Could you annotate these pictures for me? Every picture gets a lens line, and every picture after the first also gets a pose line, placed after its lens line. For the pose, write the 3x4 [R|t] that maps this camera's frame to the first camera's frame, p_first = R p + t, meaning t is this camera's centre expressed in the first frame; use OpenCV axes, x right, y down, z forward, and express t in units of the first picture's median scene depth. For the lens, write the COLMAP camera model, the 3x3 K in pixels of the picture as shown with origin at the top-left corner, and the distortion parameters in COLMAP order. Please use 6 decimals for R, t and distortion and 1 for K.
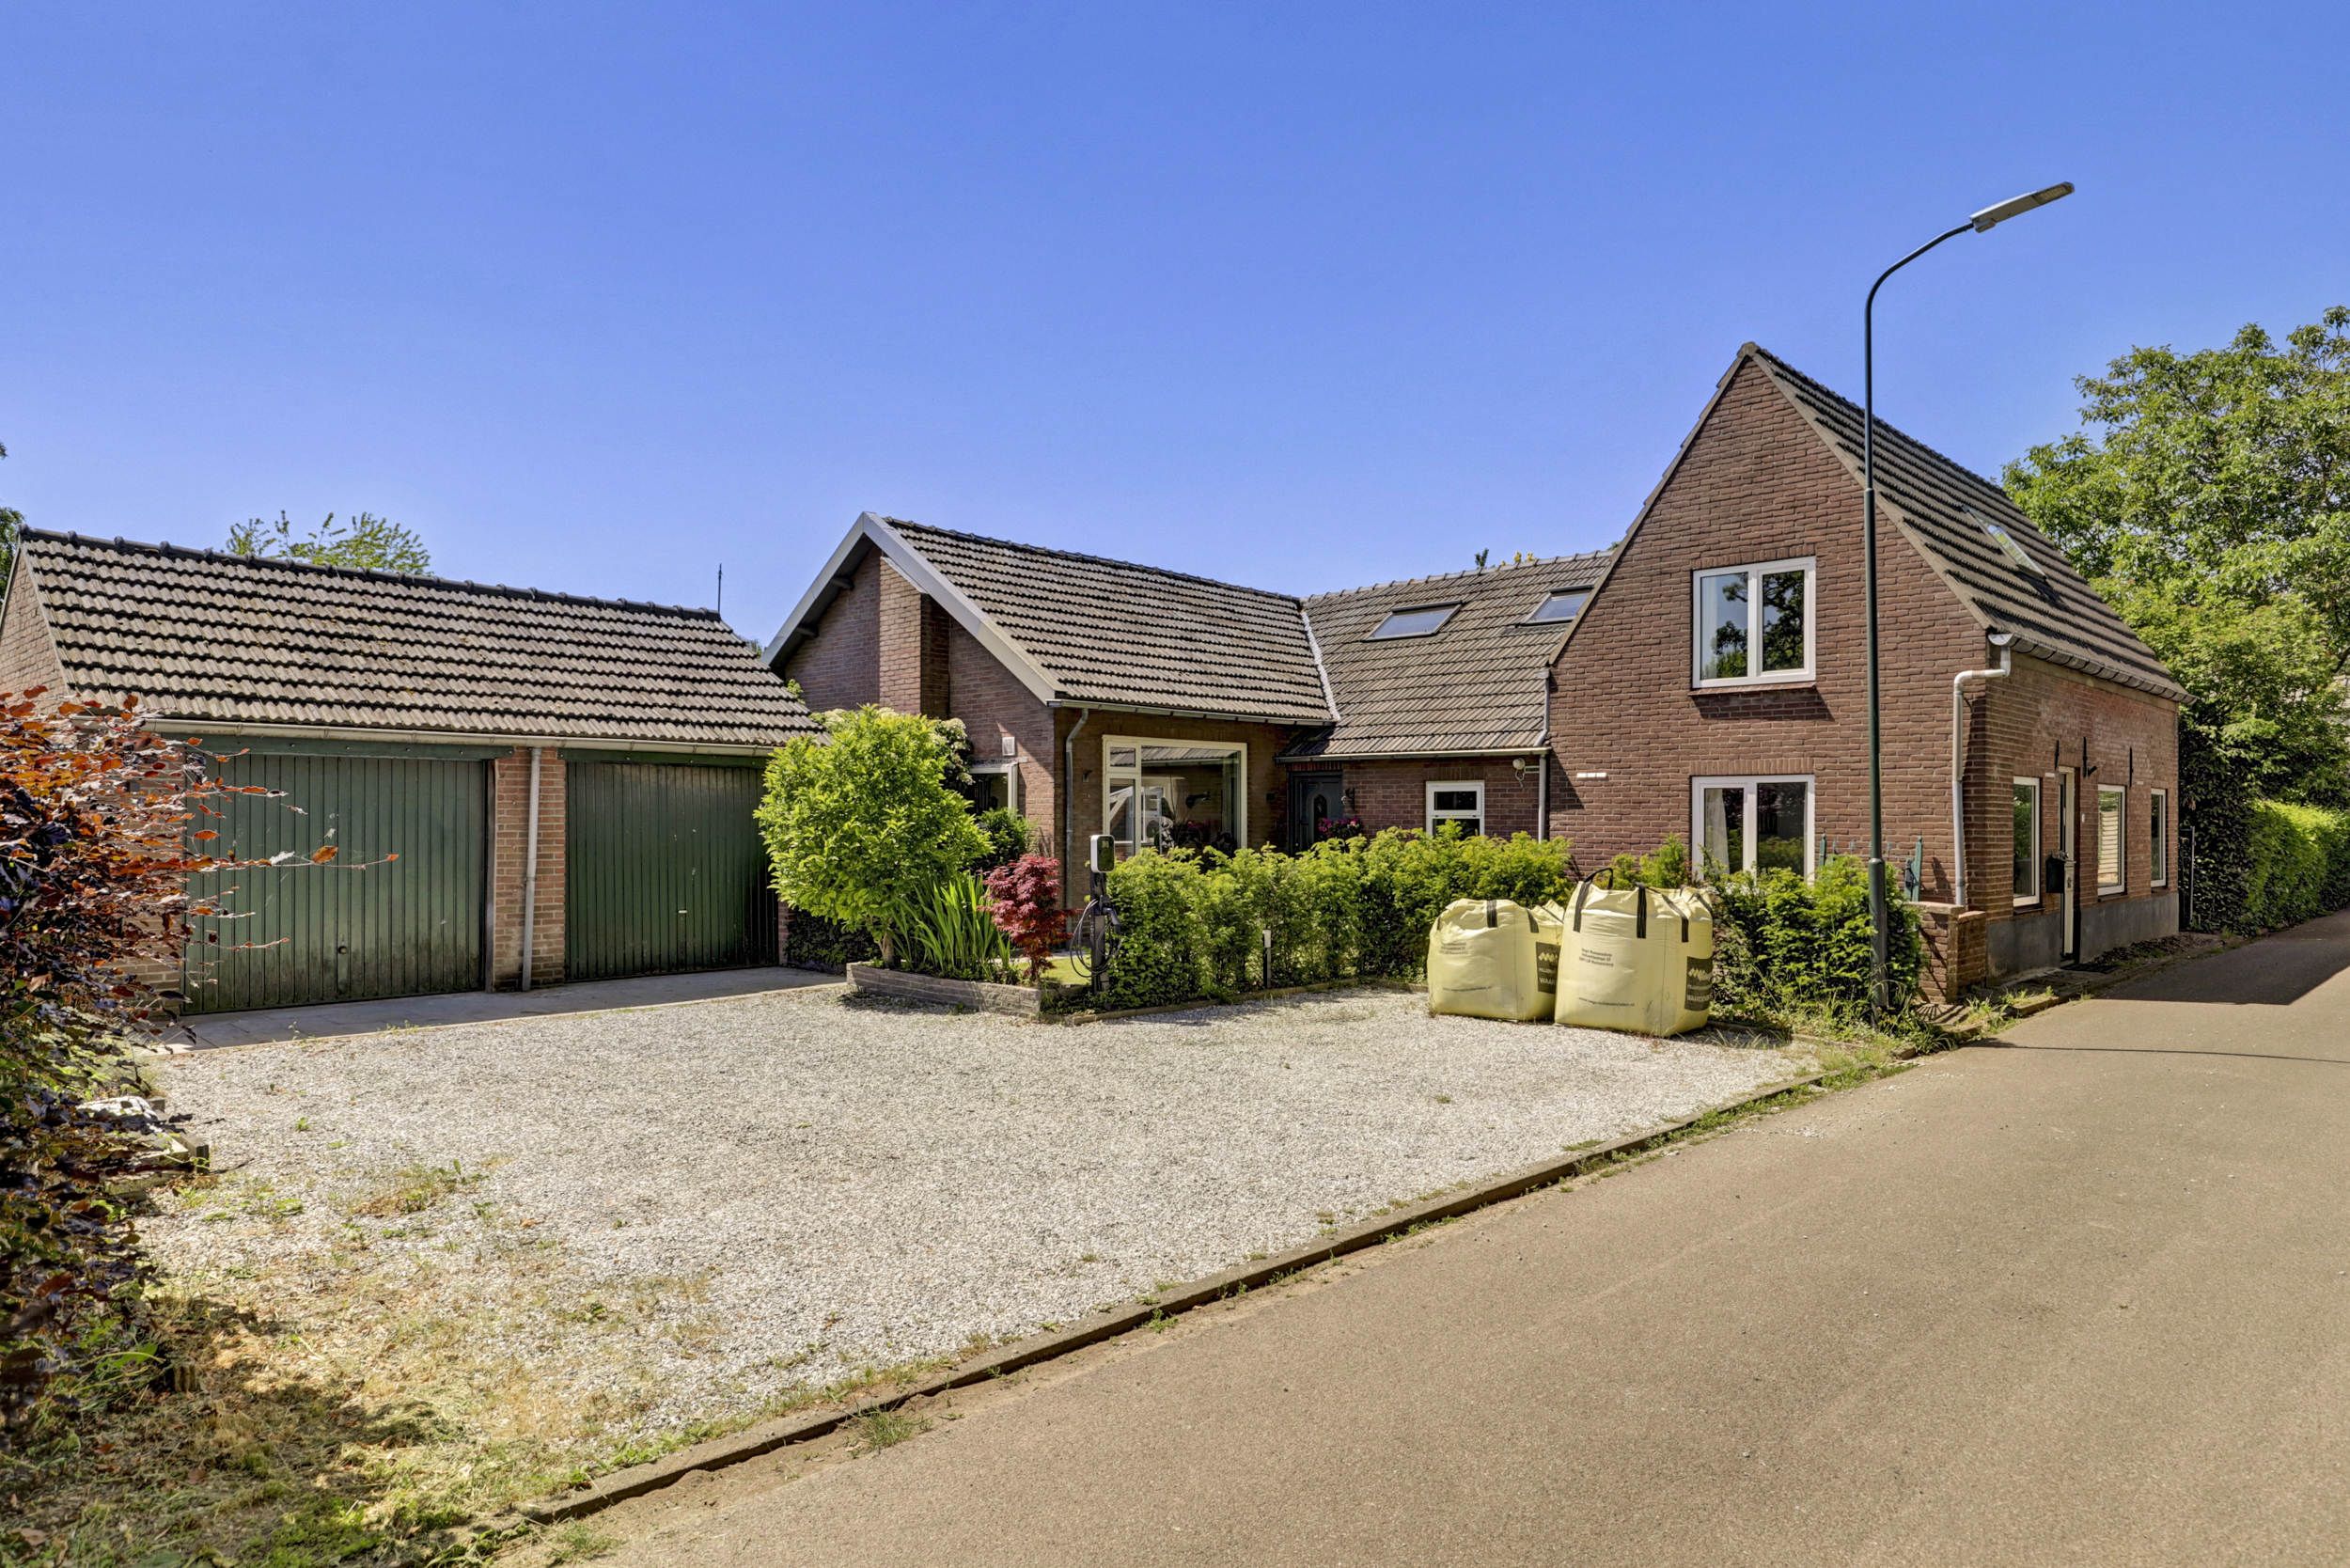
lens RADIAL K [[1427.8, 0, 1159.3], [0, 1427.8, 813.9], [0, 0, 1]] dist [-0.002614, -0.002861]
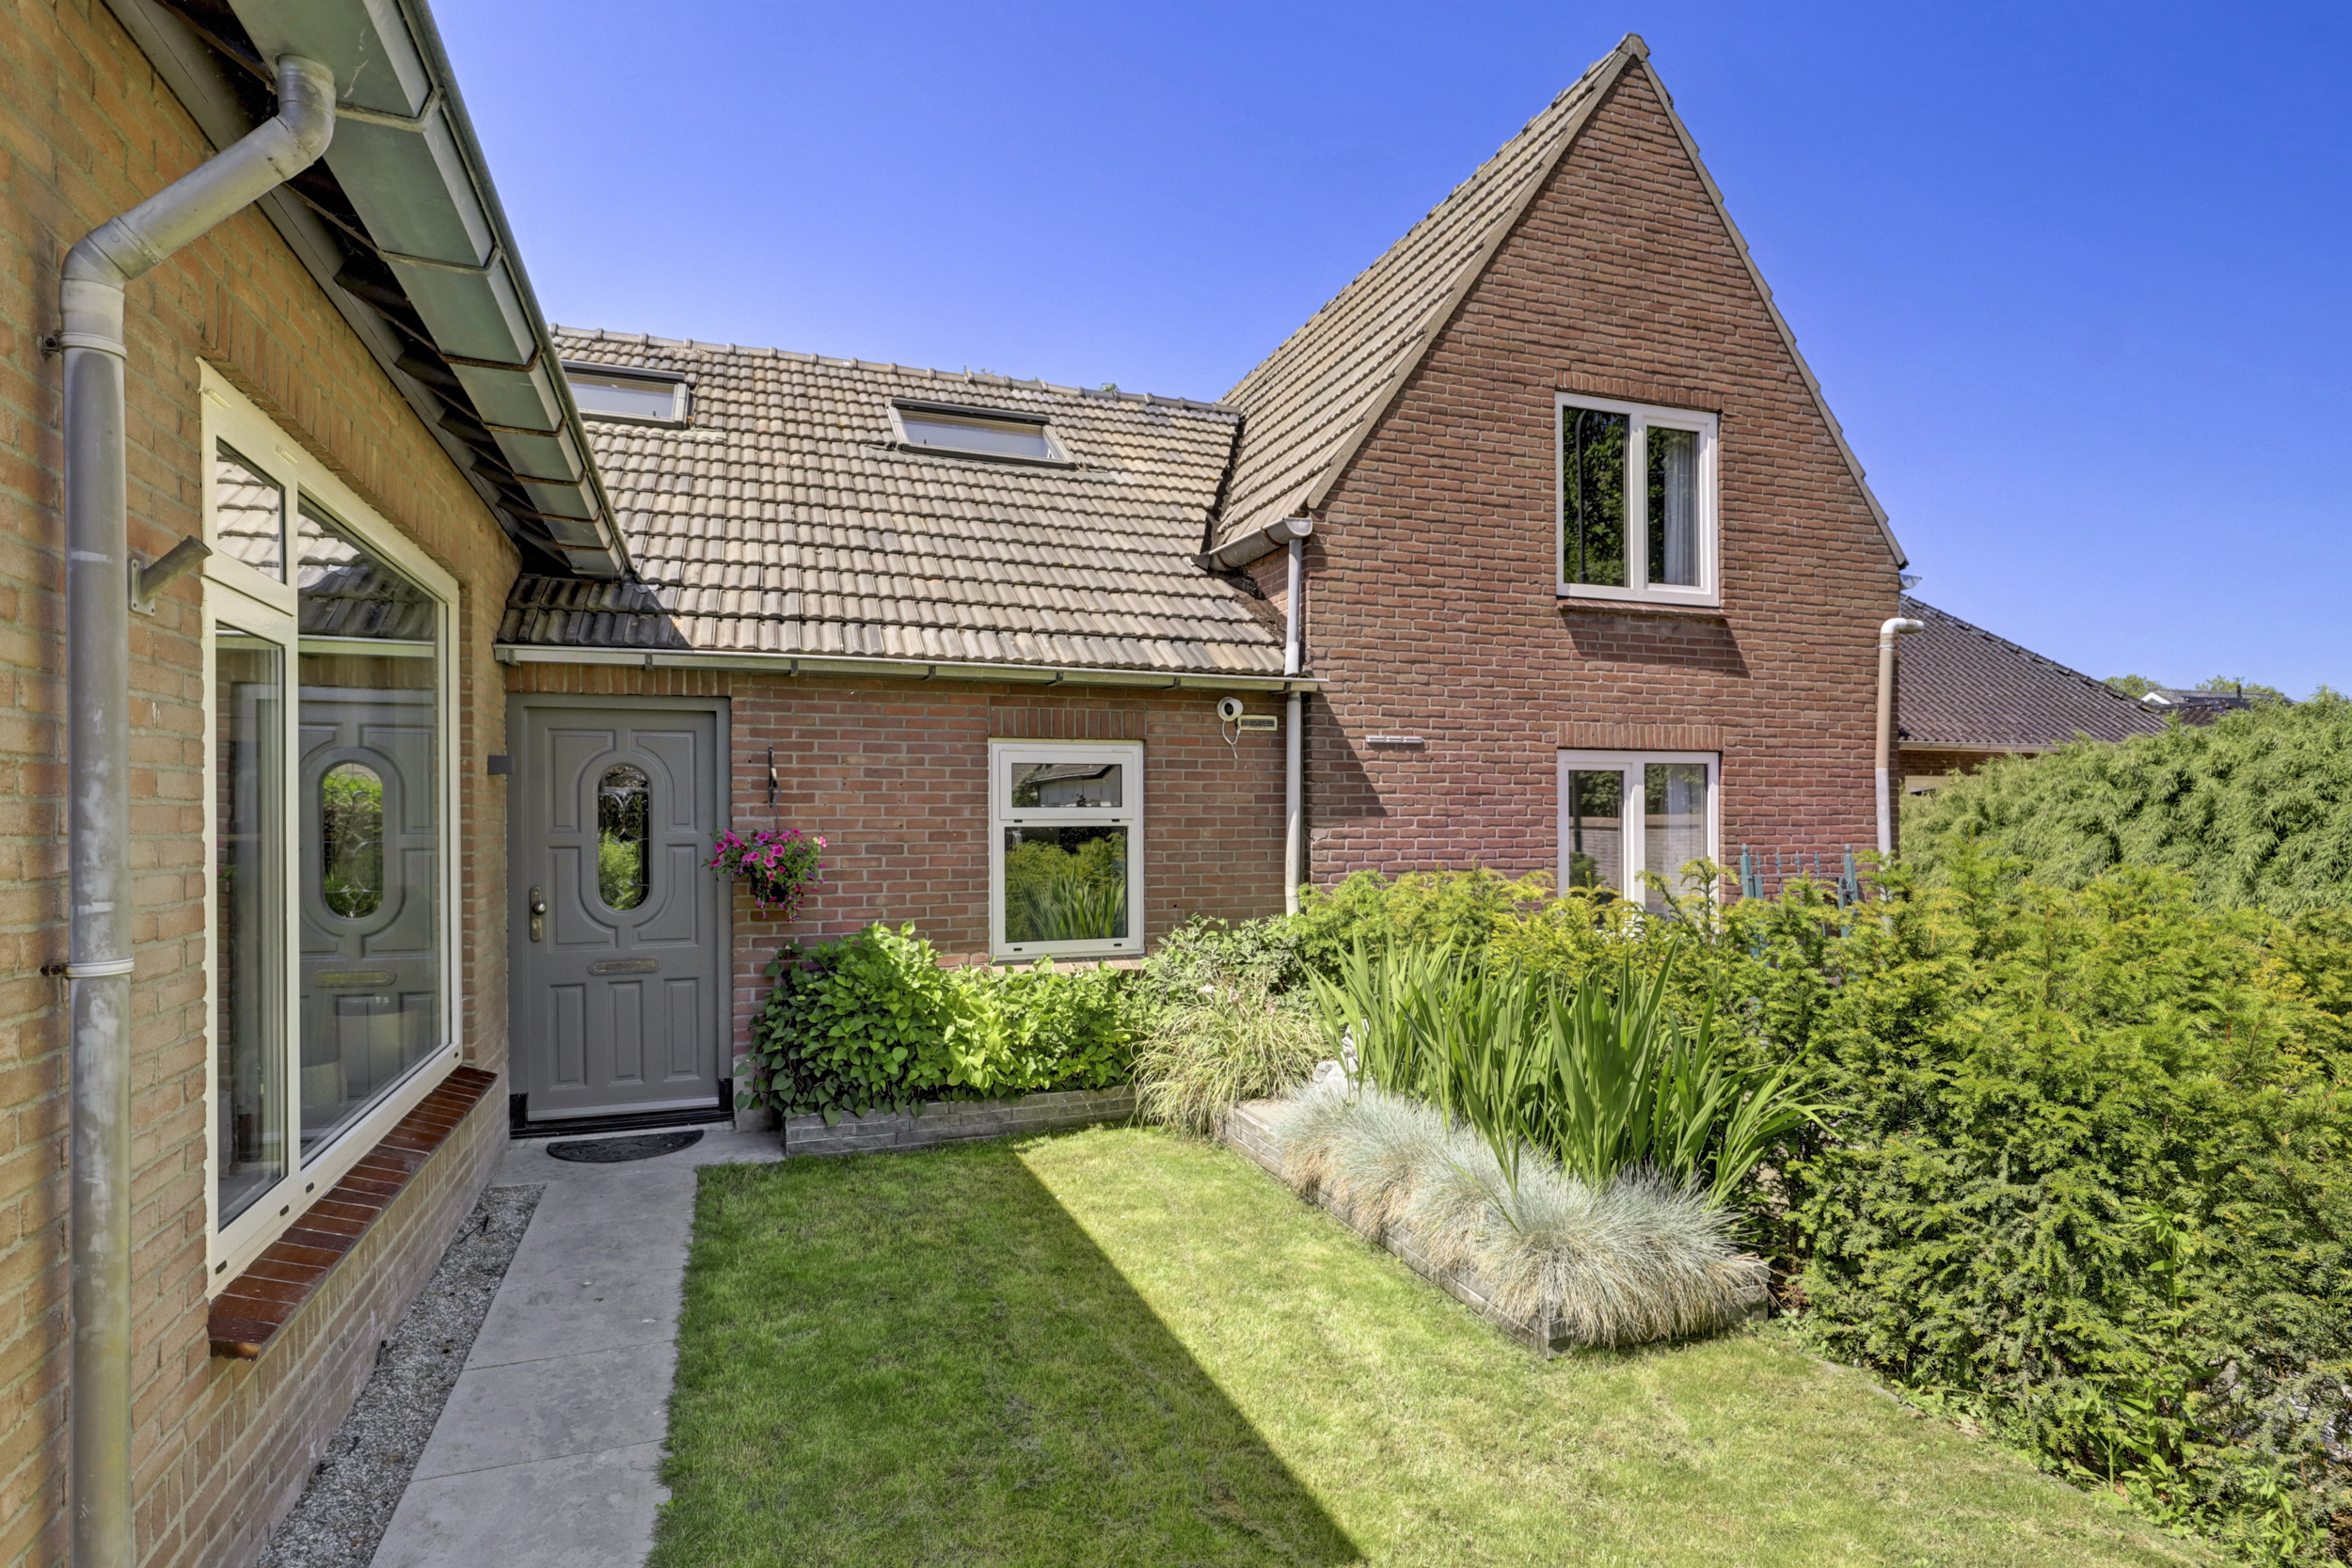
lens RADIAL K [[1217.3, 0, 1175.6], [0, 1217.3, 807.5], [0, 0, 1]] dist [0.001037, 0.000136]
pose [[0.424236, 0.003765, 0.905544, -0.123730], [0.001105, 0.999988, -0.004676, -0.000711], [-0.905551, 0.002984, 0.424227, 0.871700]]
